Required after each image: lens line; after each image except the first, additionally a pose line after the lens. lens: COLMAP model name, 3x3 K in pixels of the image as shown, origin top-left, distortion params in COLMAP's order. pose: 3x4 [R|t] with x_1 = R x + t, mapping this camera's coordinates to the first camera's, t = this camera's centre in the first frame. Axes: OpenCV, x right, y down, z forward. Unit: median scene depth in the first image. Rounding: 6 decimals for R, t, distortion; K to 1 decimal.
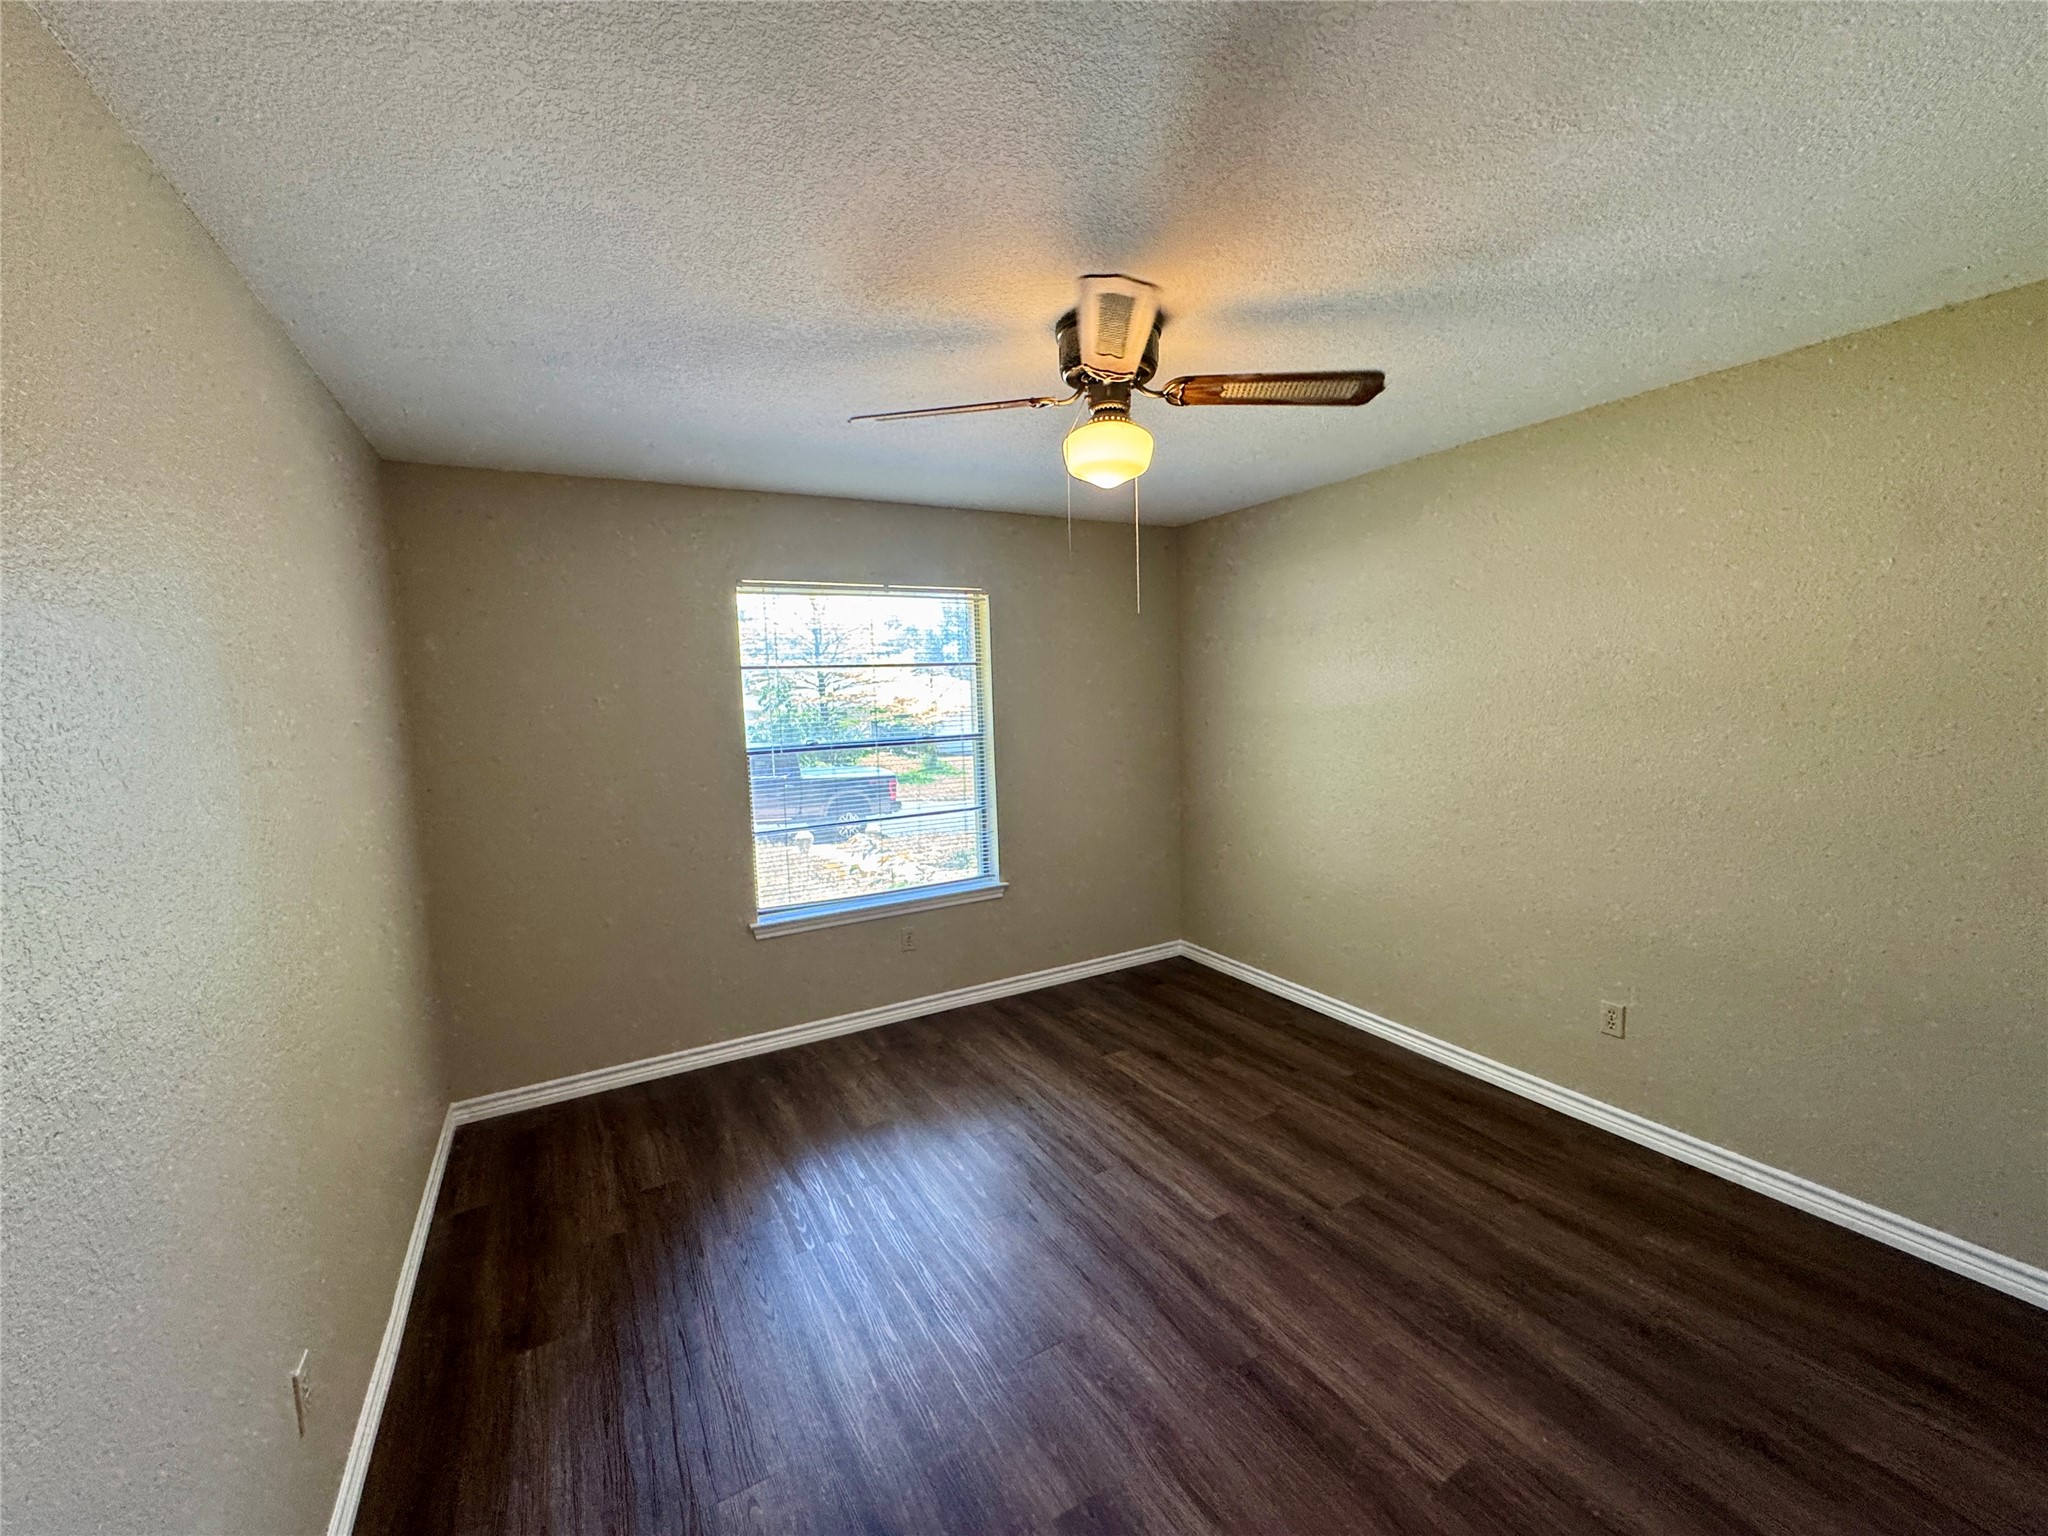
lens RADIAL K [[821.4, 0, 1024.9], [0, 821.4, 762.5], [0, 0, 1]] dist [-0.002307, 0.000063]
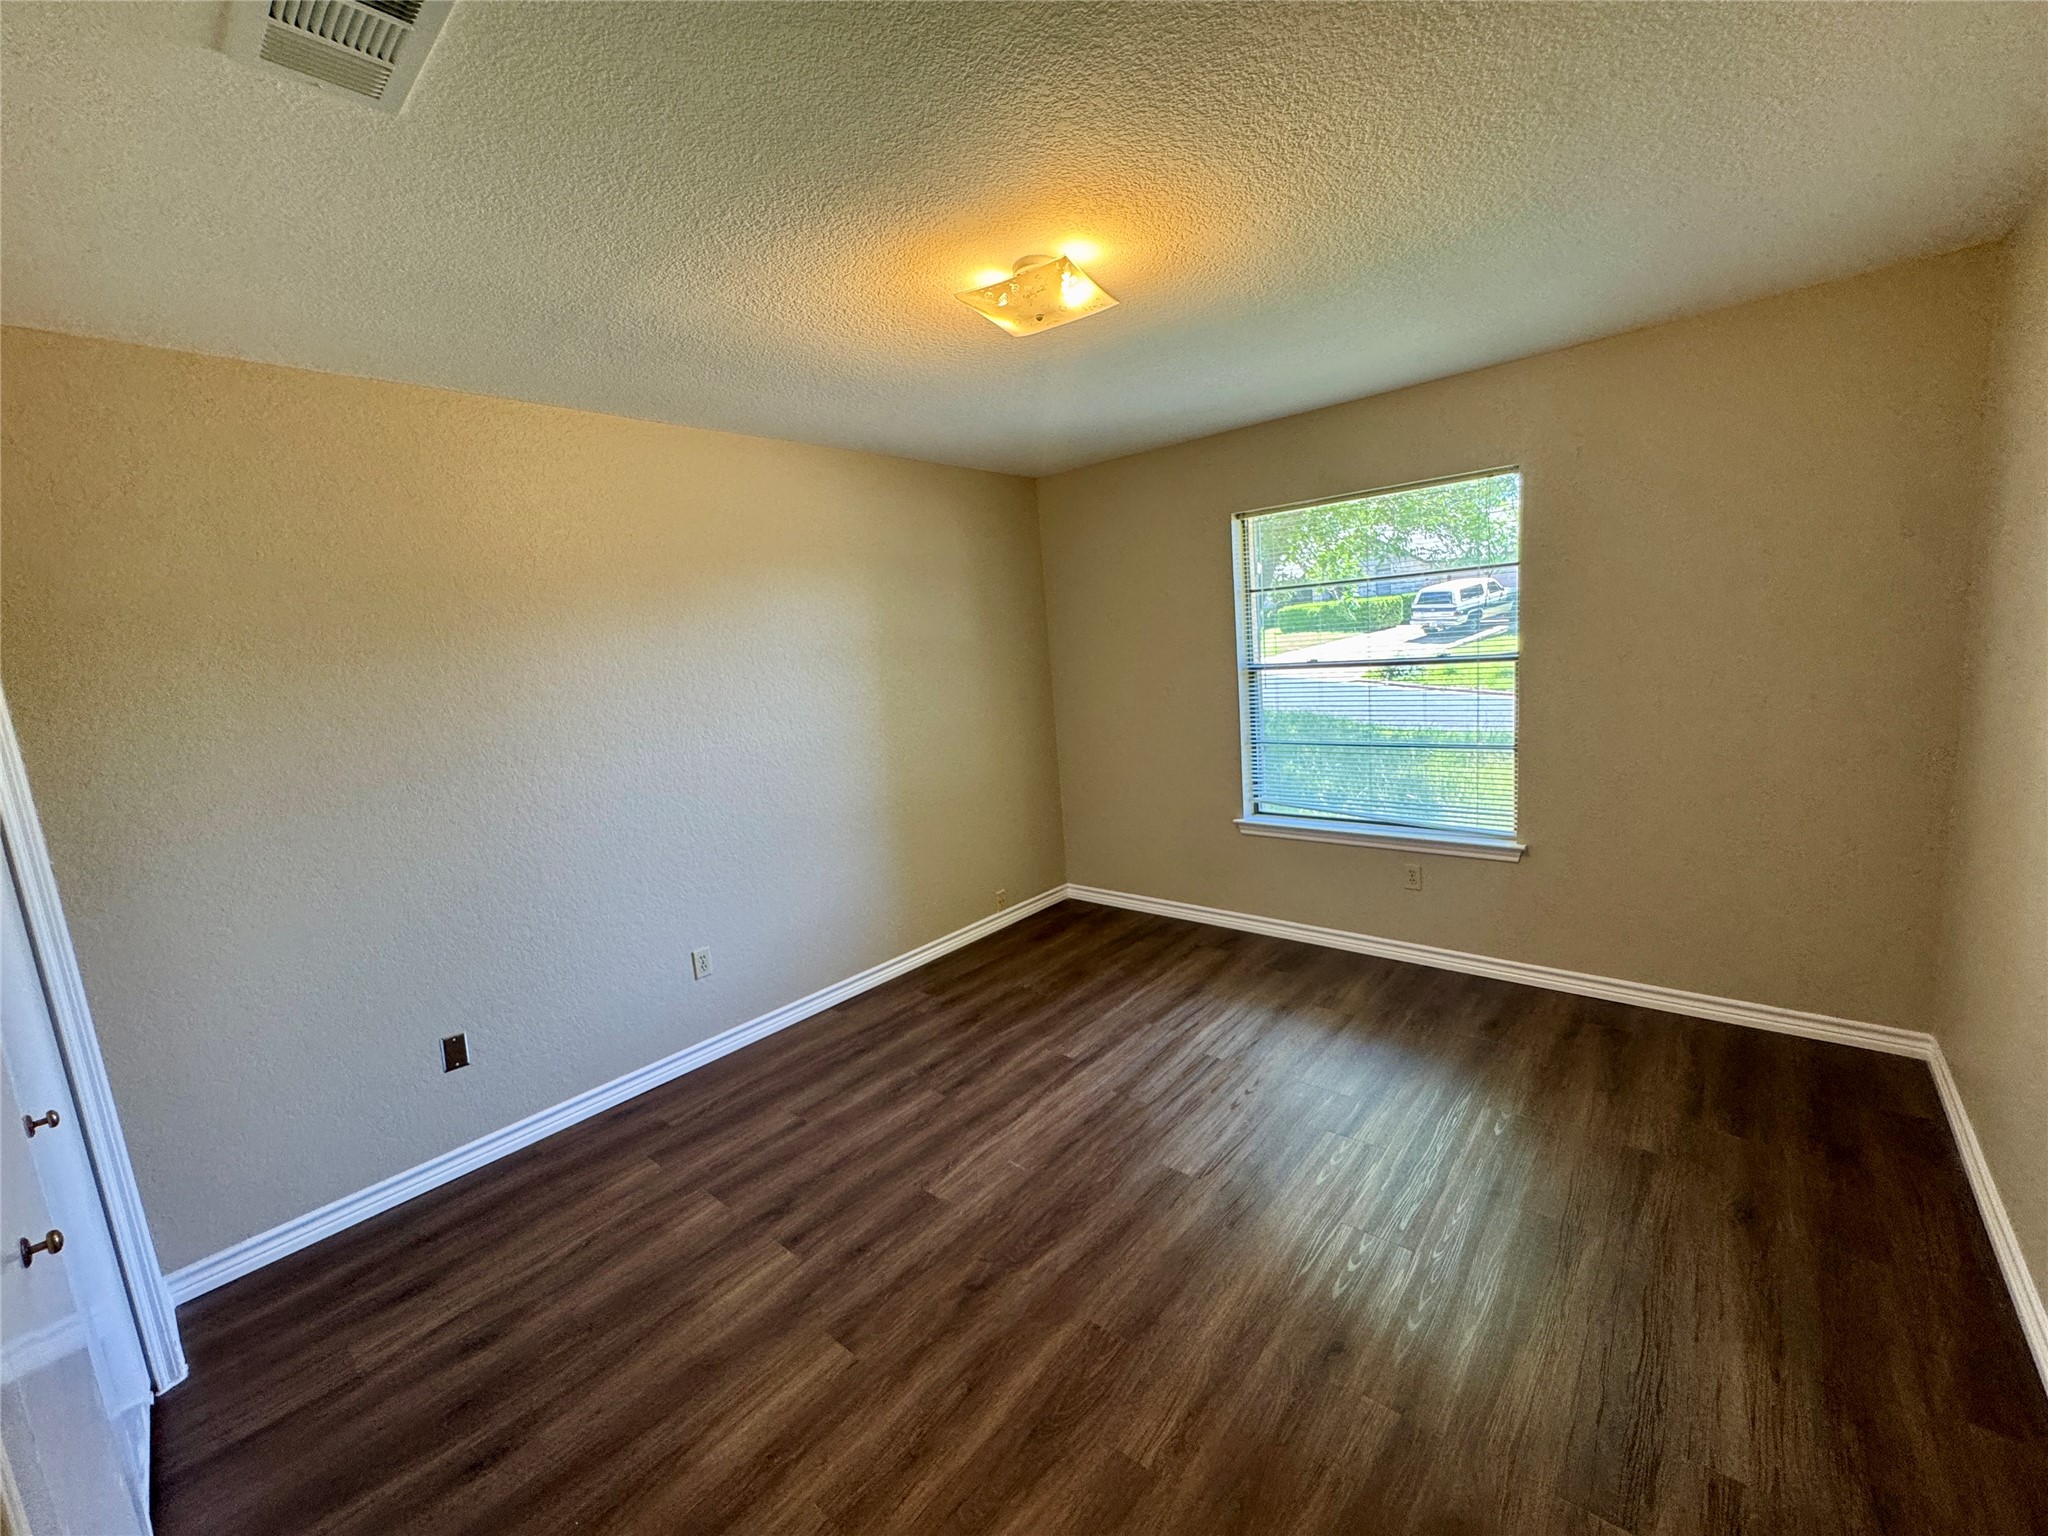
lens RADIAL K [[821.4, 0, 1024.9], [0, 821.4, 762.5], [0, 0, 1]] dist [-0.002307, 0.000063]
pose [[0.334157, 0.147819, -0.930854, 0.583784], [-0.013469, 0.988273, 0.152102, -0.049579], [0.942421, -0.038288, 0.332229, 0.313062]]
